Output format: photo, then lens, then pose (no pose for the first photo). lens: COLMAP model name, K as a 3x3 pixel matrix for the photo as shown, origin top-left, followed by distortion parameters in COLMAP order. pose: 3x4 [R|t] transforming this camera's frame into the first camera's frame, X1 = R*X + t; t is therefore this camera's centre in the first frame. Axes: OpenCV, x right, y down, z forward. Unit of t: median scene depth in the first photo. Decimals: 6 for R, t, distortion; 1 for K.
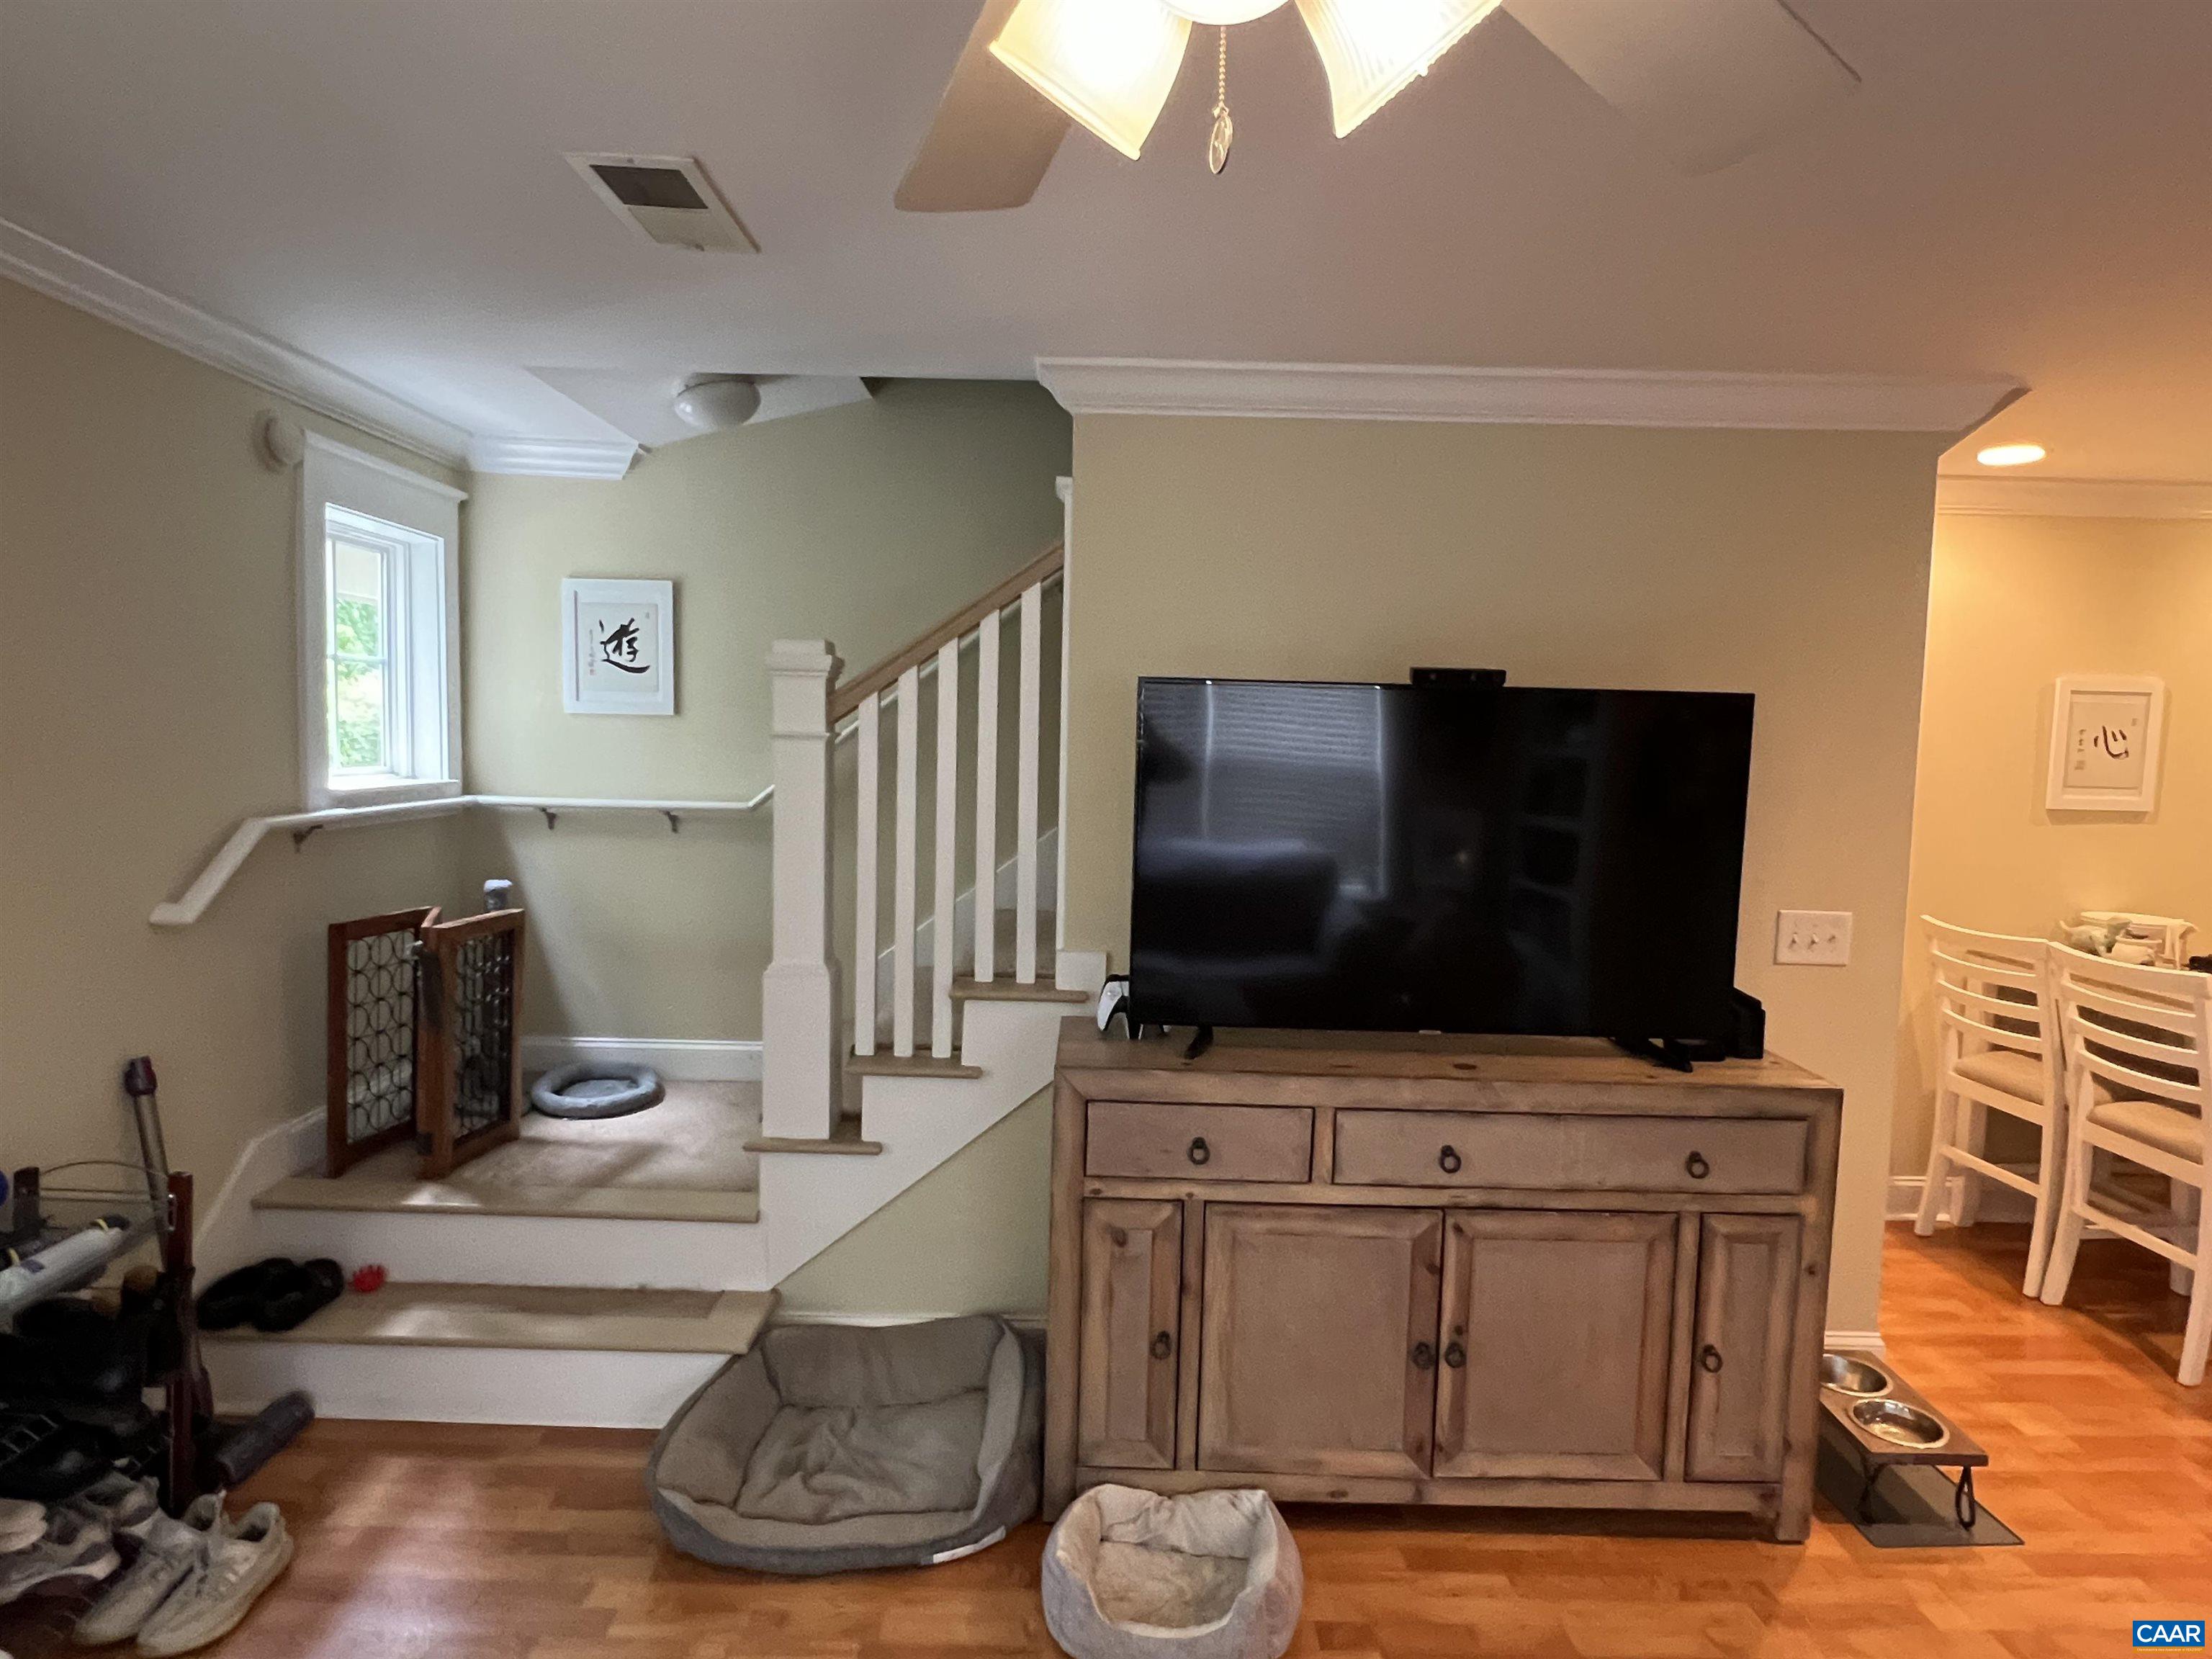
lens RADIAL K [[1236.5, 0, 1098.9], [0, 1236.5, 824.1], [0, 0, 1]] dist [-0.003082, 0.001484]
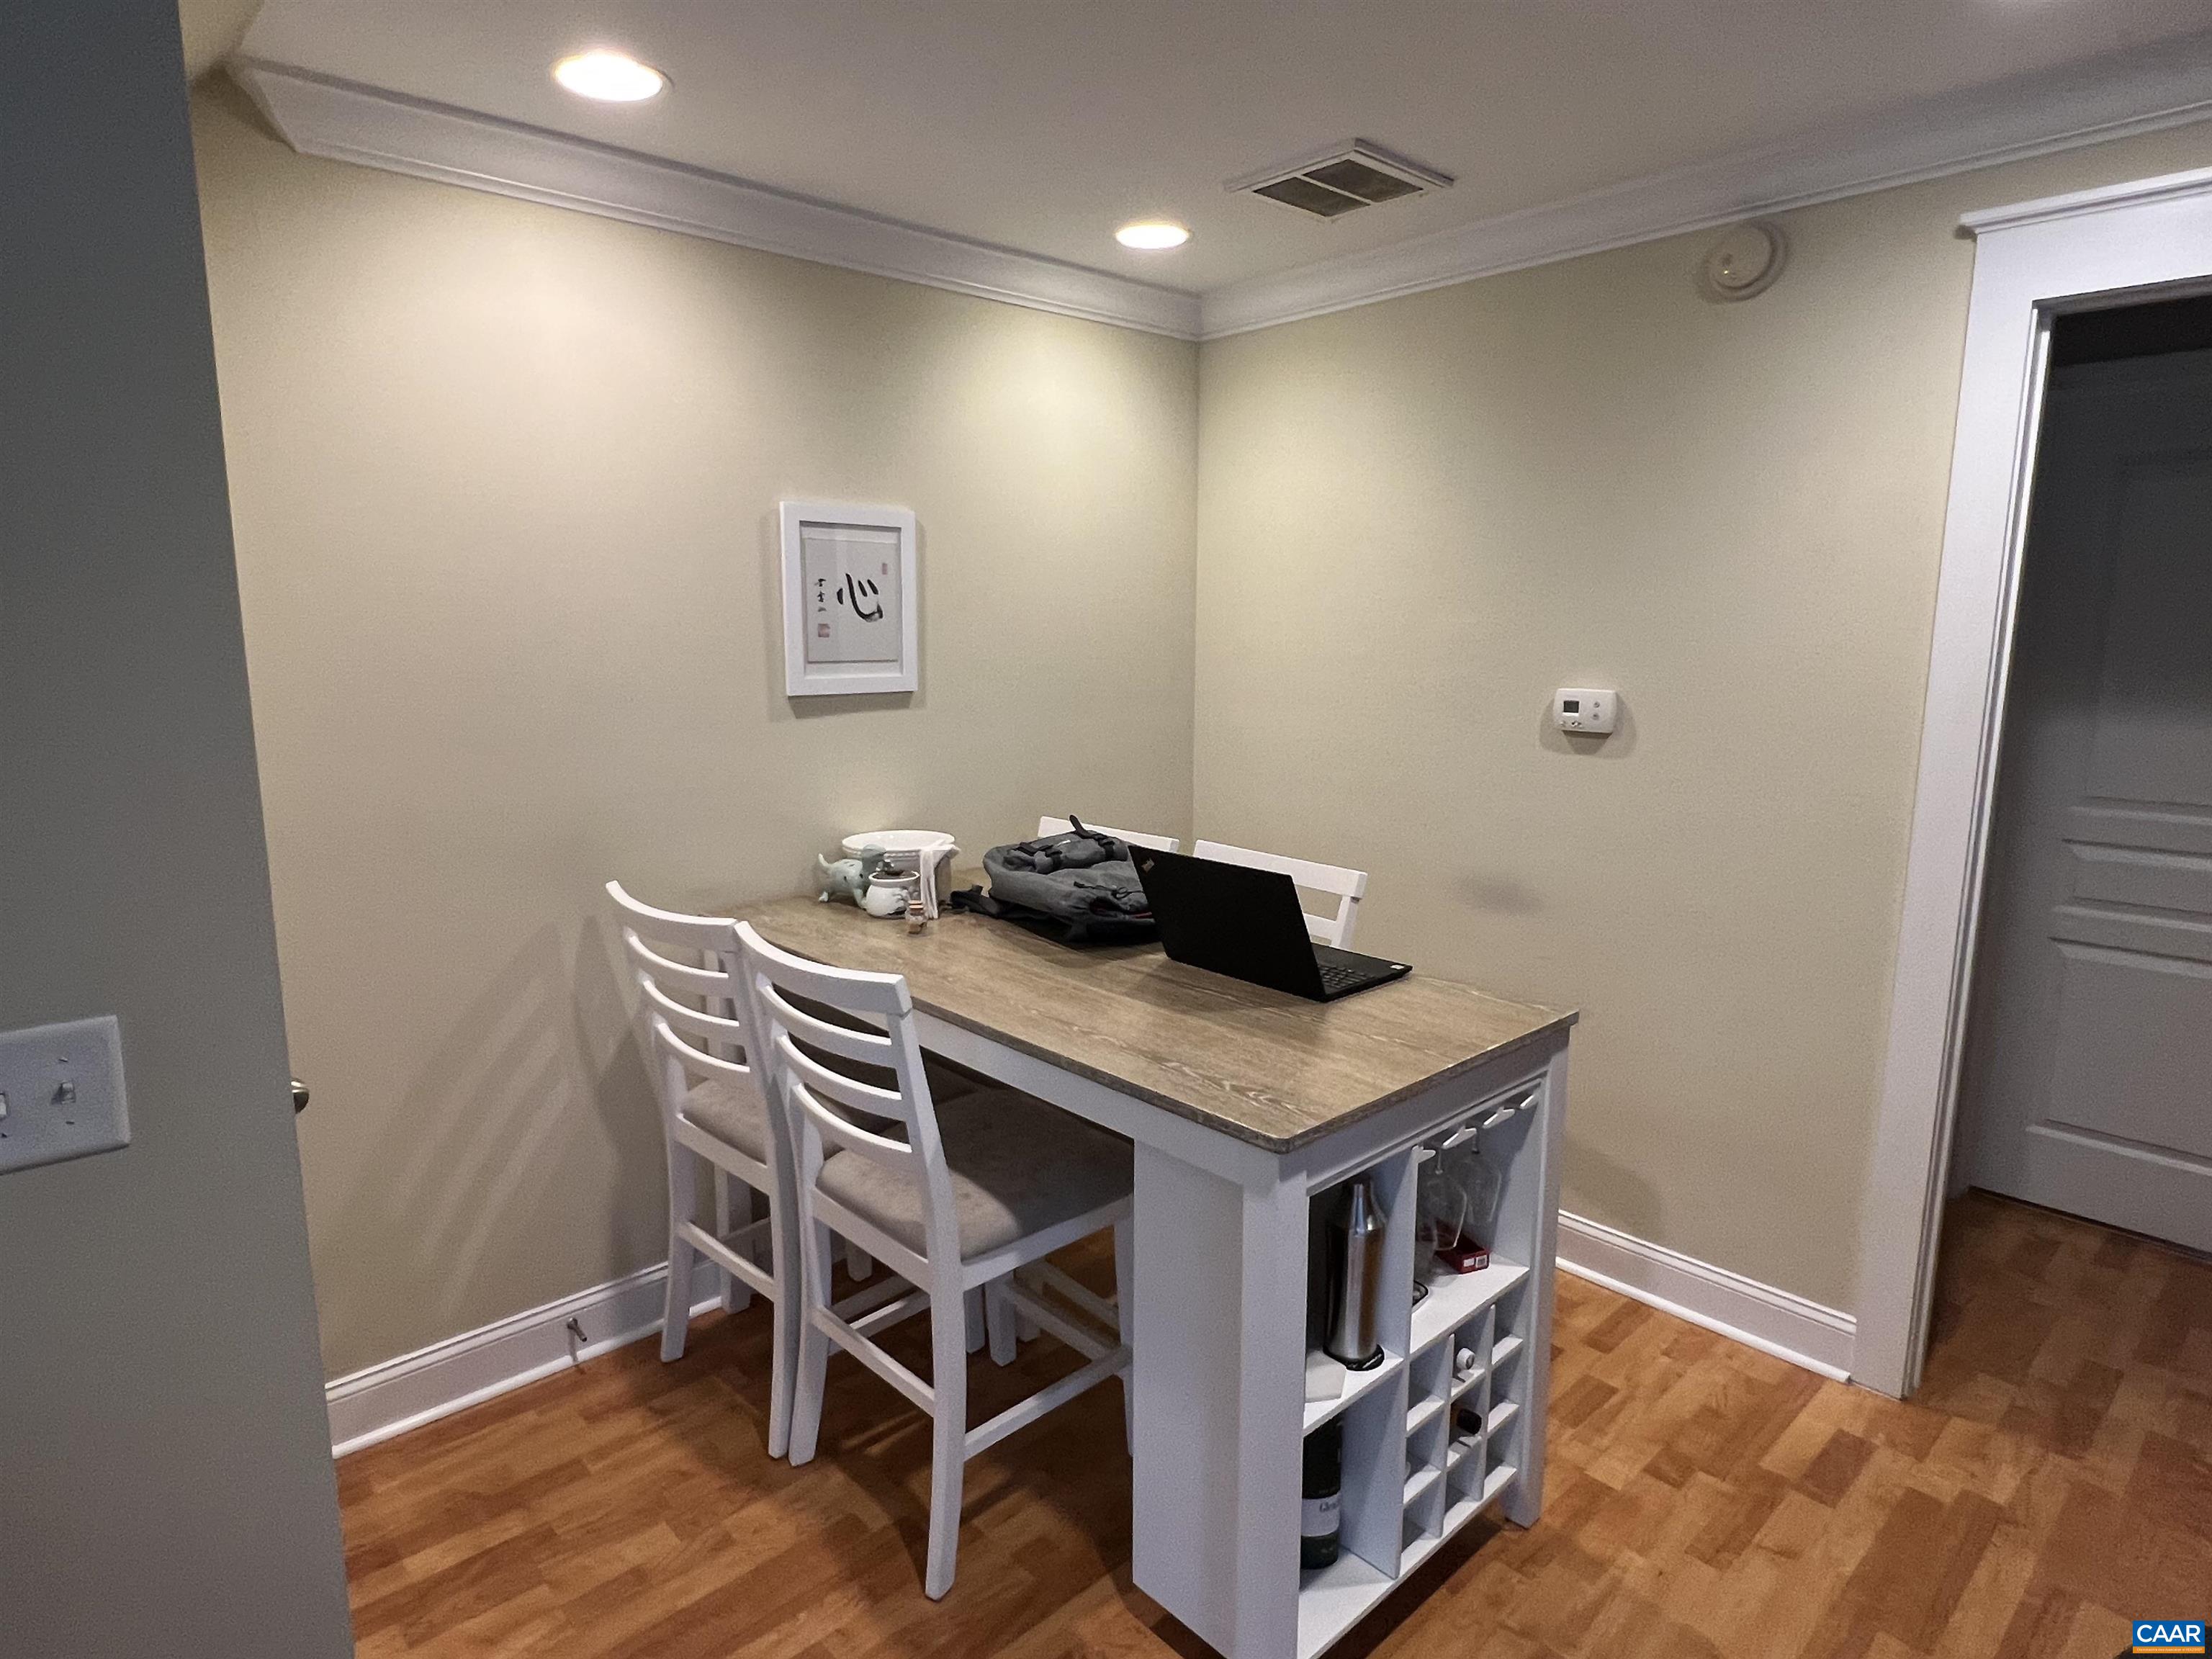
lens RADIAL K [[1236.5, 0, 1098.9], [0, 1236.5, 824.1], [0, 0, 1]] dist [-0.003082, 0.001484]
pose [[0.749763, -0.128599, 0.649090, 0.445680], [0.065839, 0.990564, 0.120203, -0.013124], [-0.658423, -0.047389, 0.751155, 0.368205]]
